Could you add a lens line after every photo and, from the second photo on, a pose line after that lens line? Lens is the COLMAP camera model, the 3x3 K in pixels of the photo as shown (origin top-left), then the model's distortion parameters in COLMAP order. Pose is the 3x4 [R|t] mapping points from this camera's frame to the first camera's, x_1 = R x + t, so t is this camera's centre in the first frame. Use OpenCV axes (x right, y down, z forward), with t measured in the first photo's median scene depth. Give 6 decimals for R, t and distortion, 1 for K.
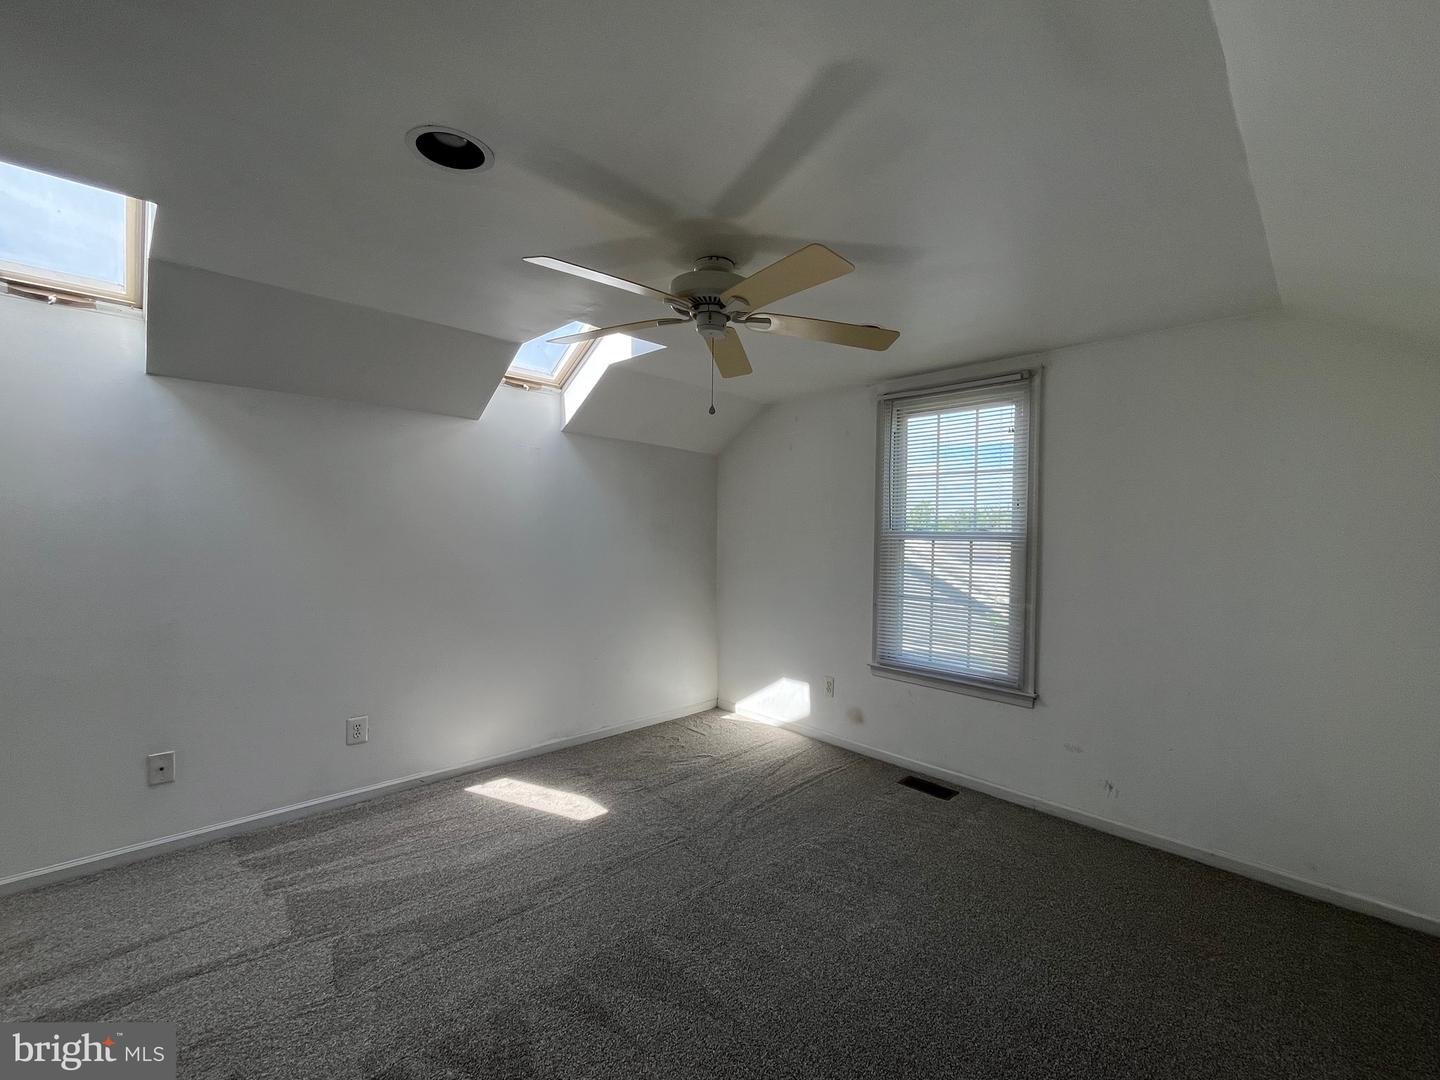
lens RADIAL K [[605.9, 0, 720.0], [0, 605.9, 540.0], [0, 0, 1]] dist [-0.001162, -0.000237]
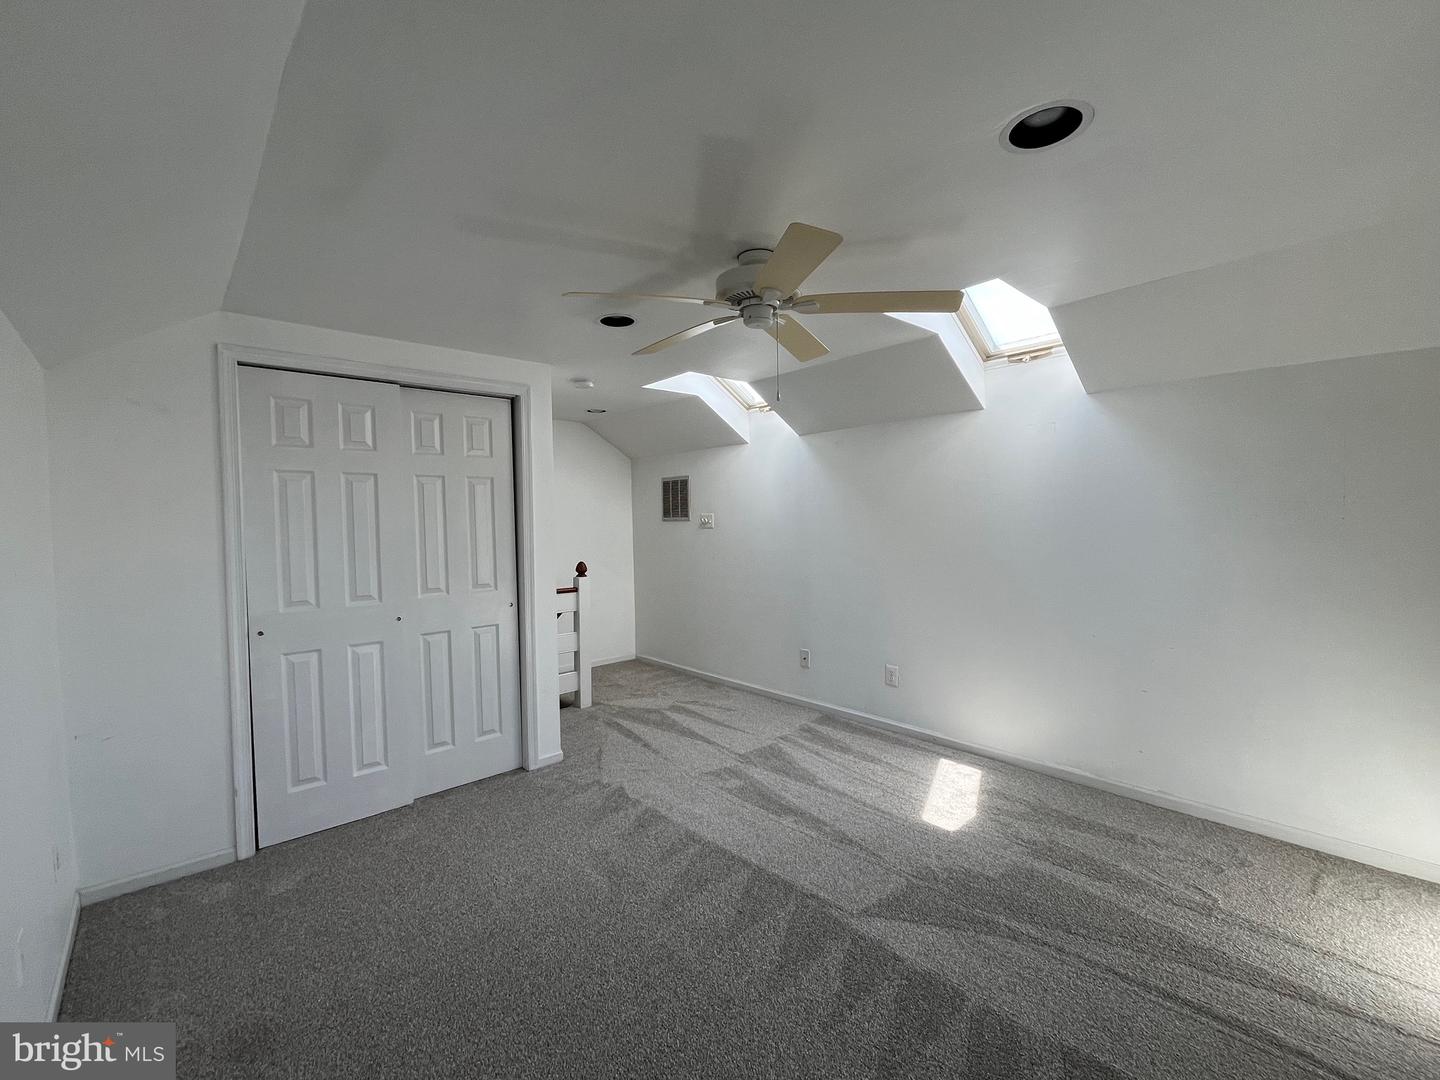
lens RADIAL K [[605.9, 0, 720.0], [0, 605.9, 540.0], [0, 0, 1]] dist [-0.001162, -0.000237]
pose [[-0.034859, 0.016786, -0.999251, 0.702594], [0.002077, 0.999858, 0.016724, 0.001011], [0.999390, -0.001493, -0.034889, 0.673395]]
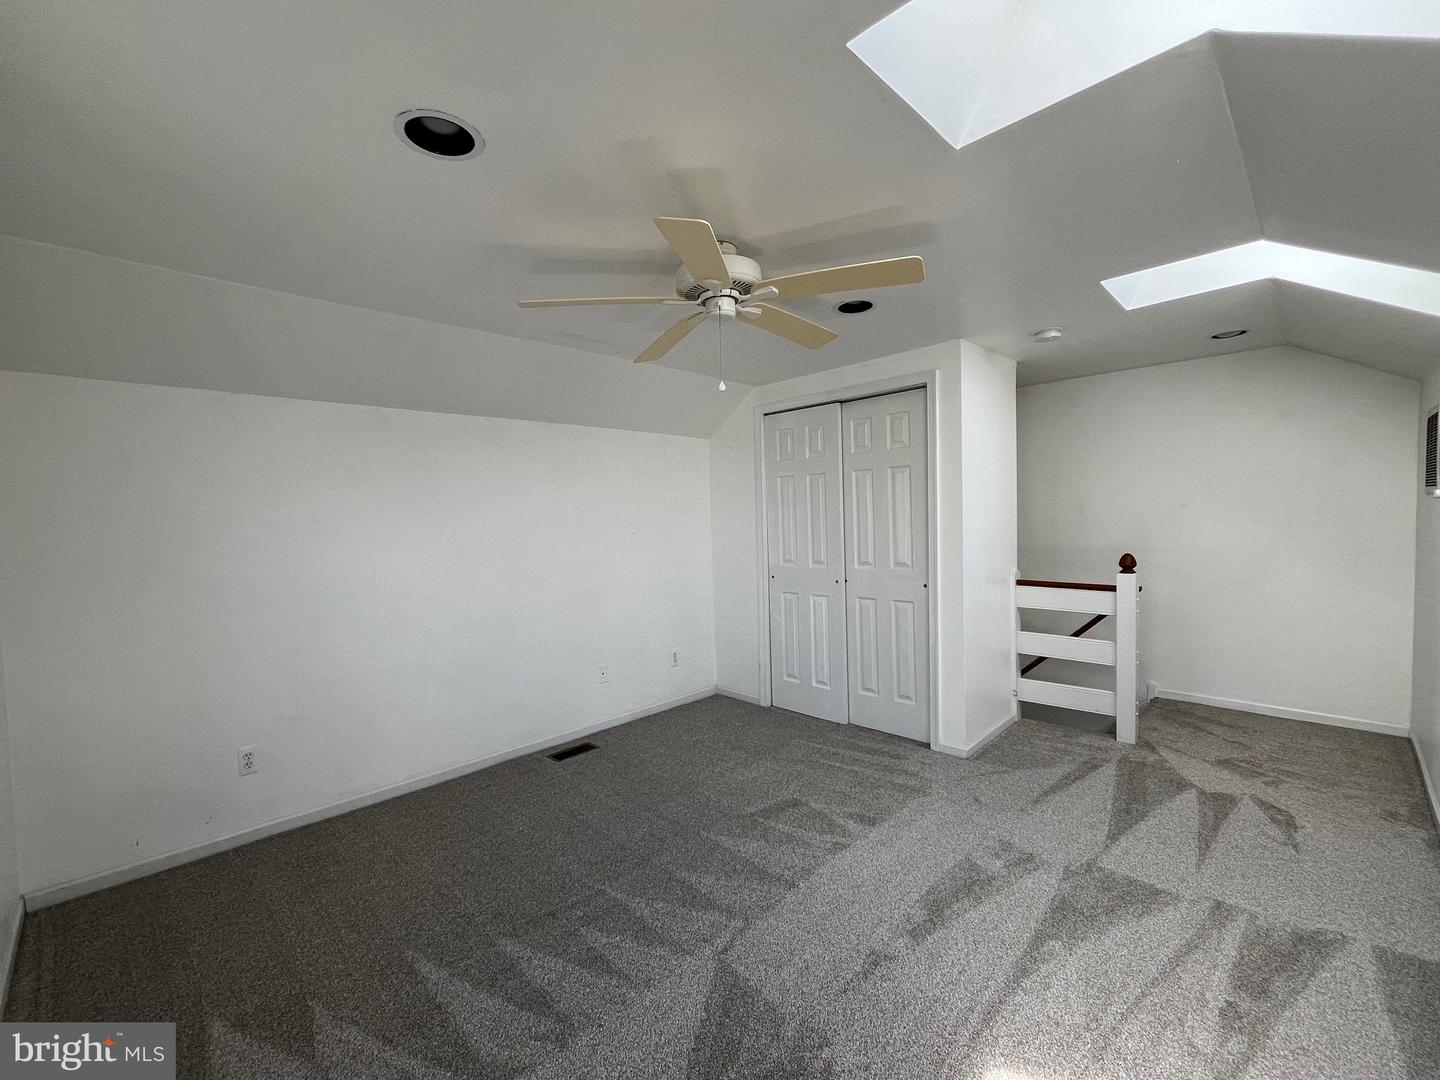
lens RADIAL K [[605.9, 0, 720.0], [0, 605.9, 540.0], [0, 0, 1]] dist [-0.001162, -0.000237]
pose [[-0.999733, 0.013975, -0.018421, 0.007956], [0.012927, 0.998358, 0.055799, -0.019864], [0.019171, 0.055546, -0.998272, 1.407032]]
